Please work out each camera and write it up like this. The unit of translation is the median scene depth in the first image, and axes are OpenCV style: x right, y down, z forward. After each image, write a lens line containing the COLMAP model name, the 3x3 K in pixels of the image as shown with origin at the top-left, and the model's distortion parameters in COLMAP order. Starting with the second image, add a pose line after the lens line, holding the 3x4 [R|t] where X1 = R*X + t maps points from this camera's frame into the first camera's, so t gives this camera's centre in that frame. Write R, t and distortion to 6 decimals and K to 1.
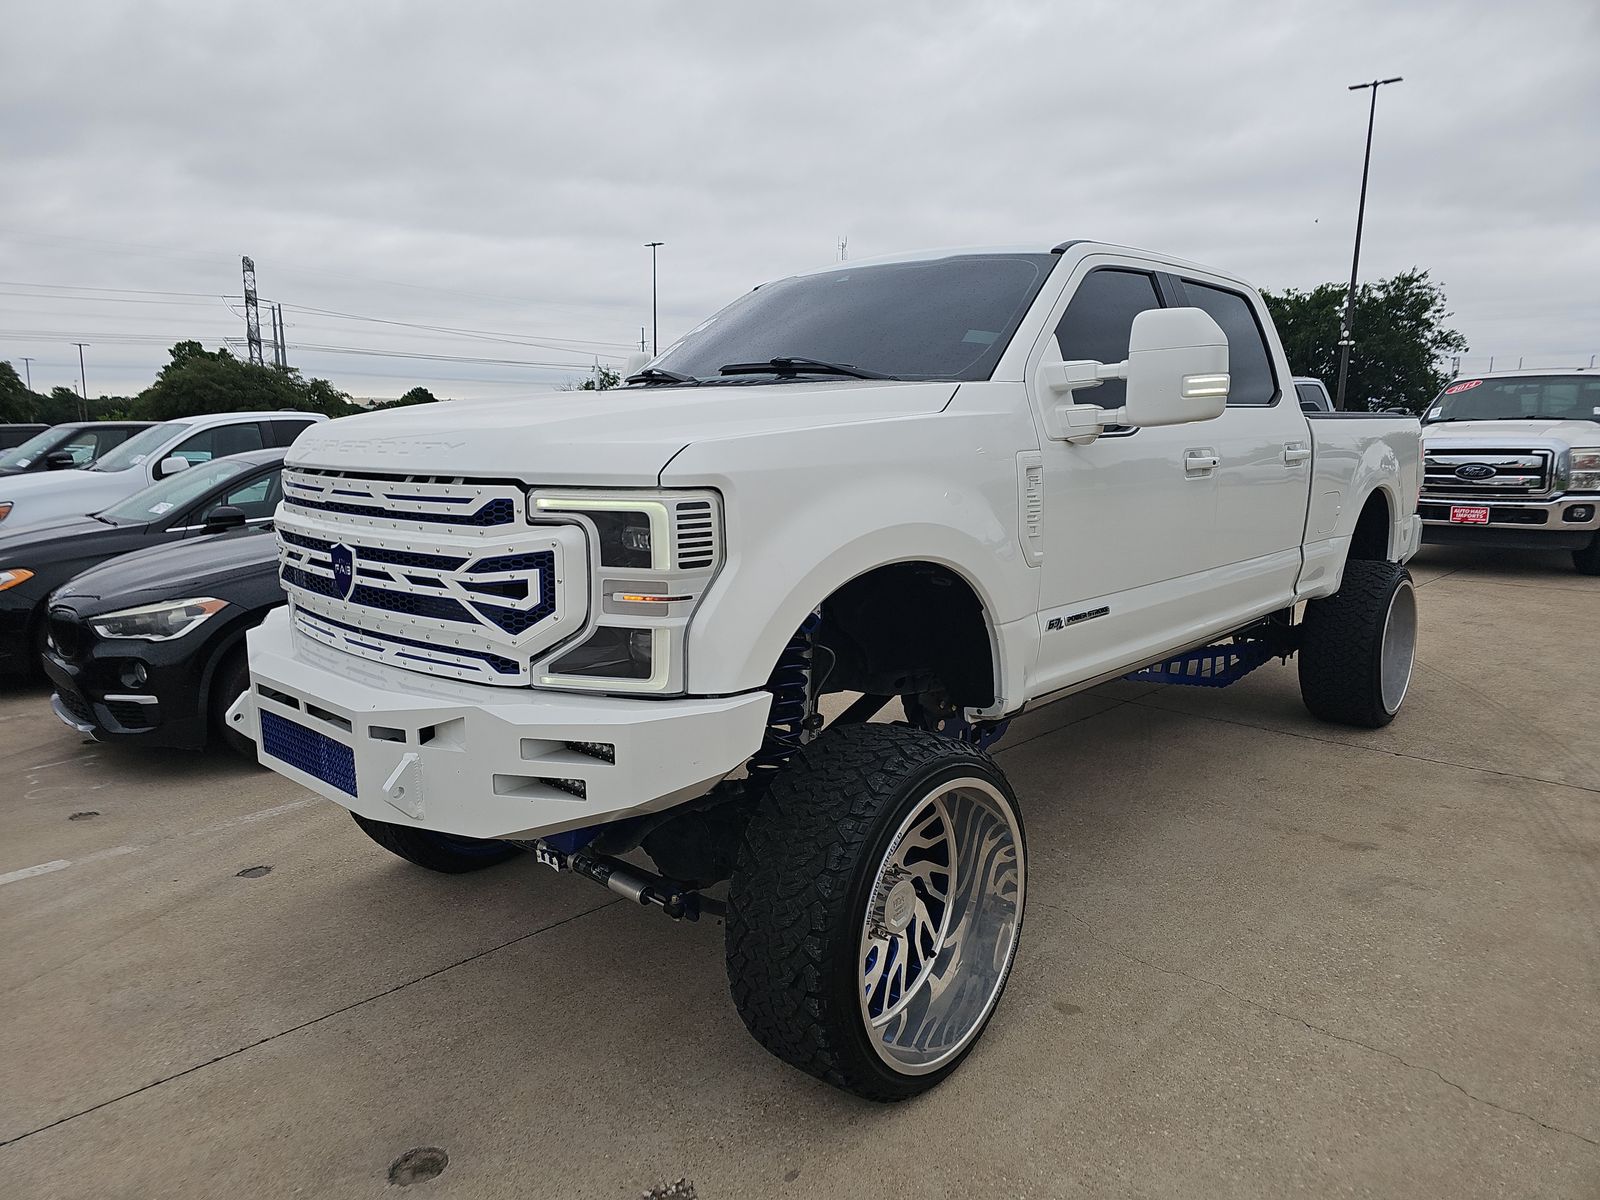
lens RADIAL K [[1076.7, 0, 801.4], [0, 1076.7, 635.1], [0, 0, 1]] dist [0.073236, -0.091269]
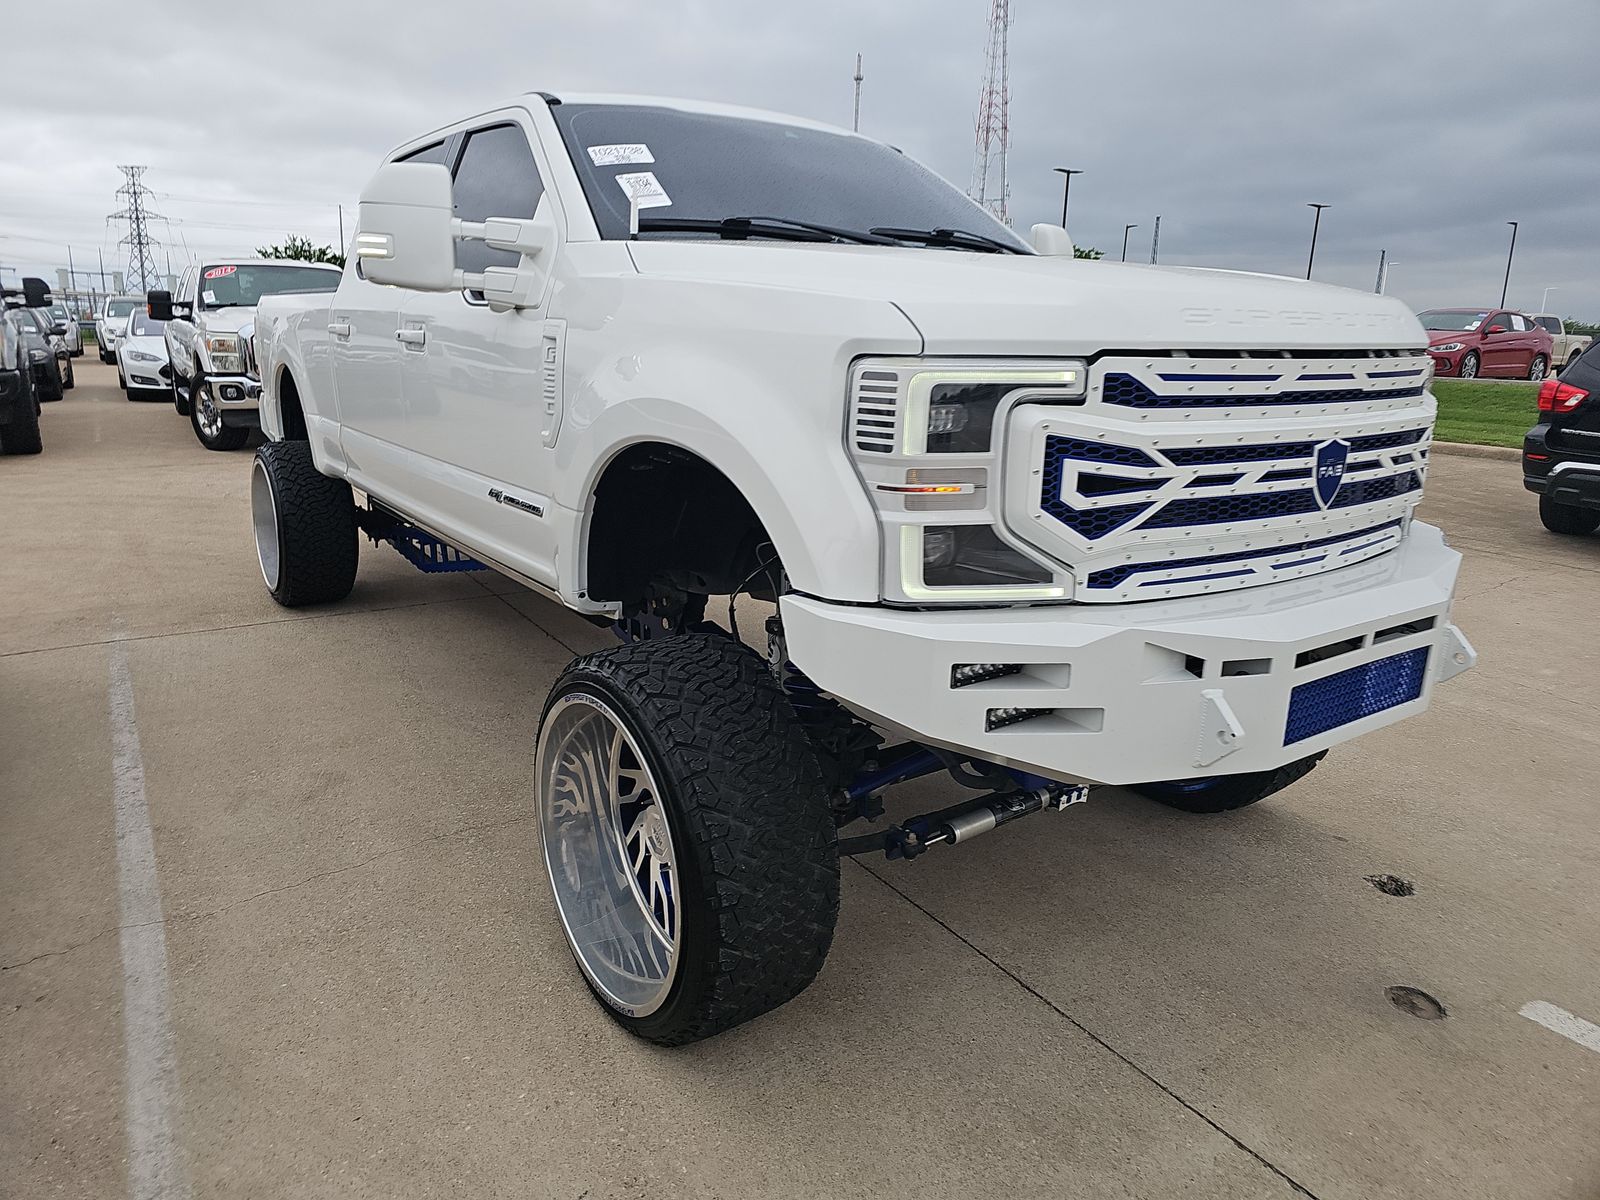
lens RADIAL K [[1056.8, 0, 800.0], [0, 1056.8, 600.0], [0, 0, 1]] dist [0.061351, -0.051168]
pose [[0.192407, -0.241558, 0.951120, -1.403880], [0.166941, 0.963159, 0.210845, -0.221736], [-0.967011, 0.118213, 0.225644, 1.325215]]
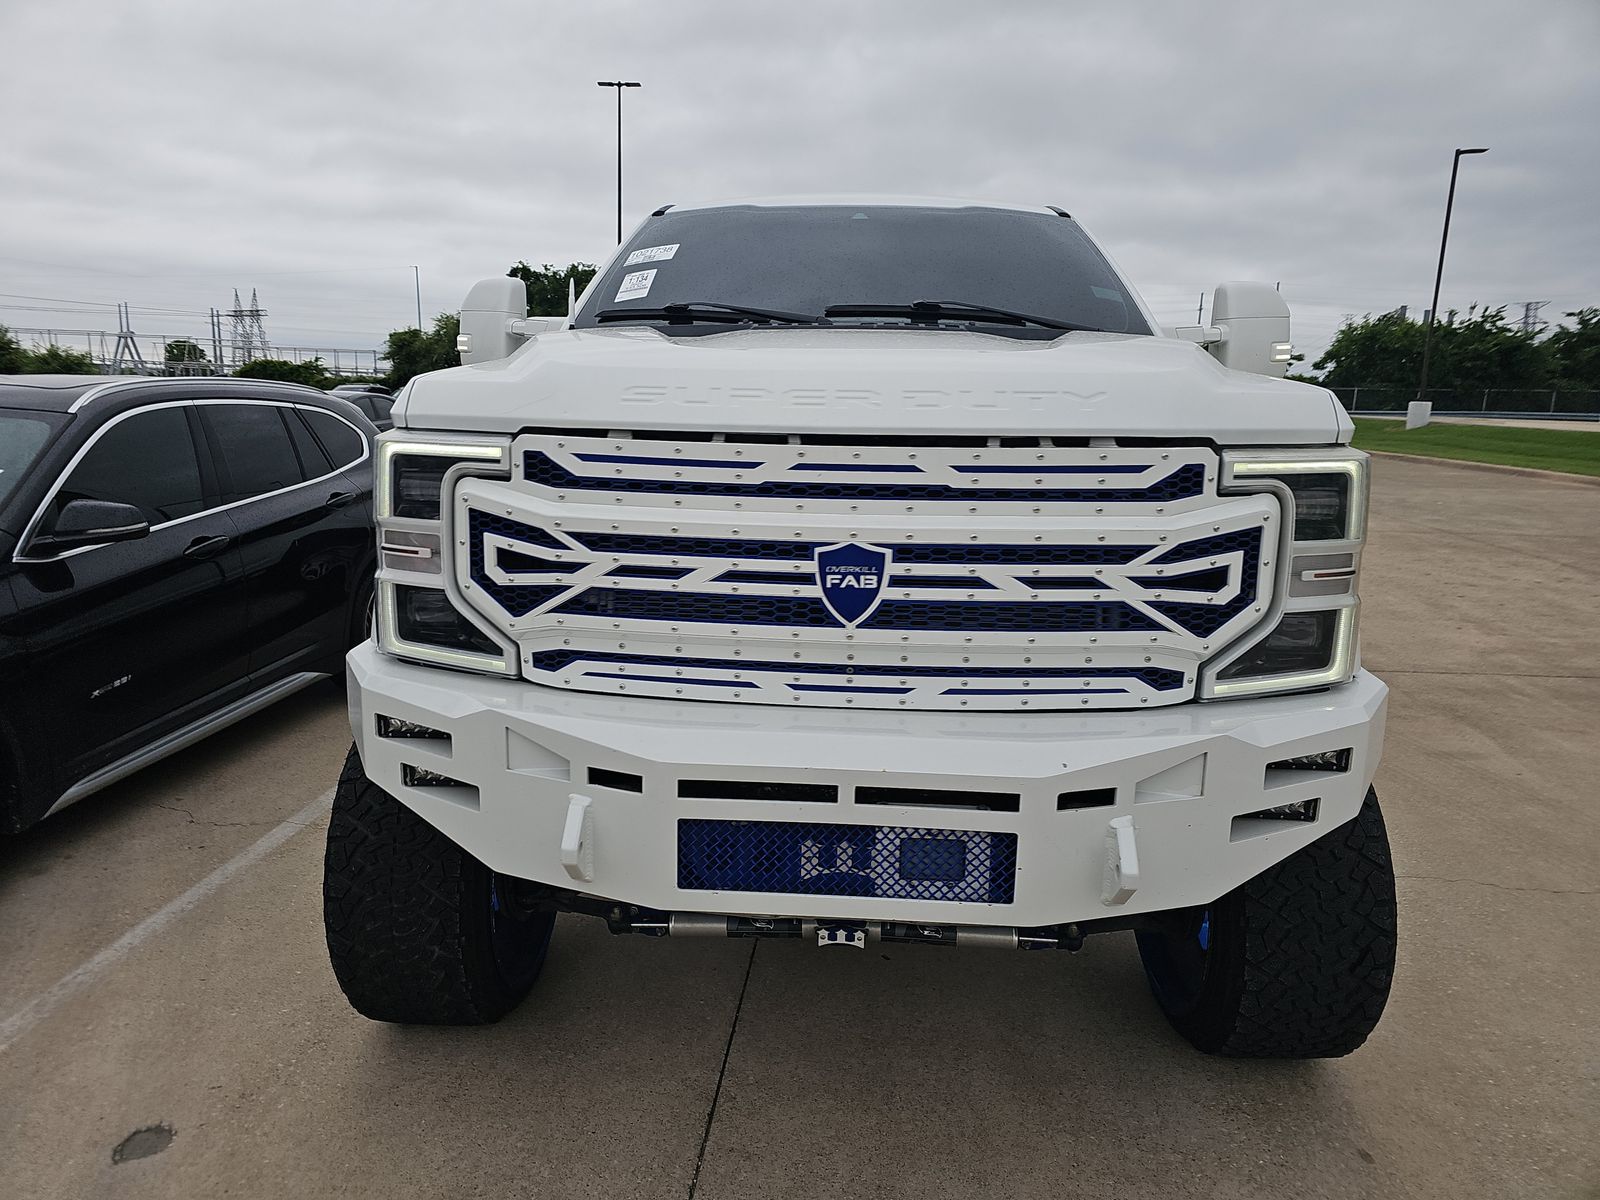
lens RADIAL K [[1058.1, 0, 801.3], [0, 1058.1, 604.6], [0, 0, 1]] dist [0.074876, -0.052395]
pose [[0.771259, -0.109940, 0.626955, -0.932985], [0.105151, 0.993444, 0.044853, -0.085669], [-0.627776, 0.031332, 0.777763, 0.558457]]
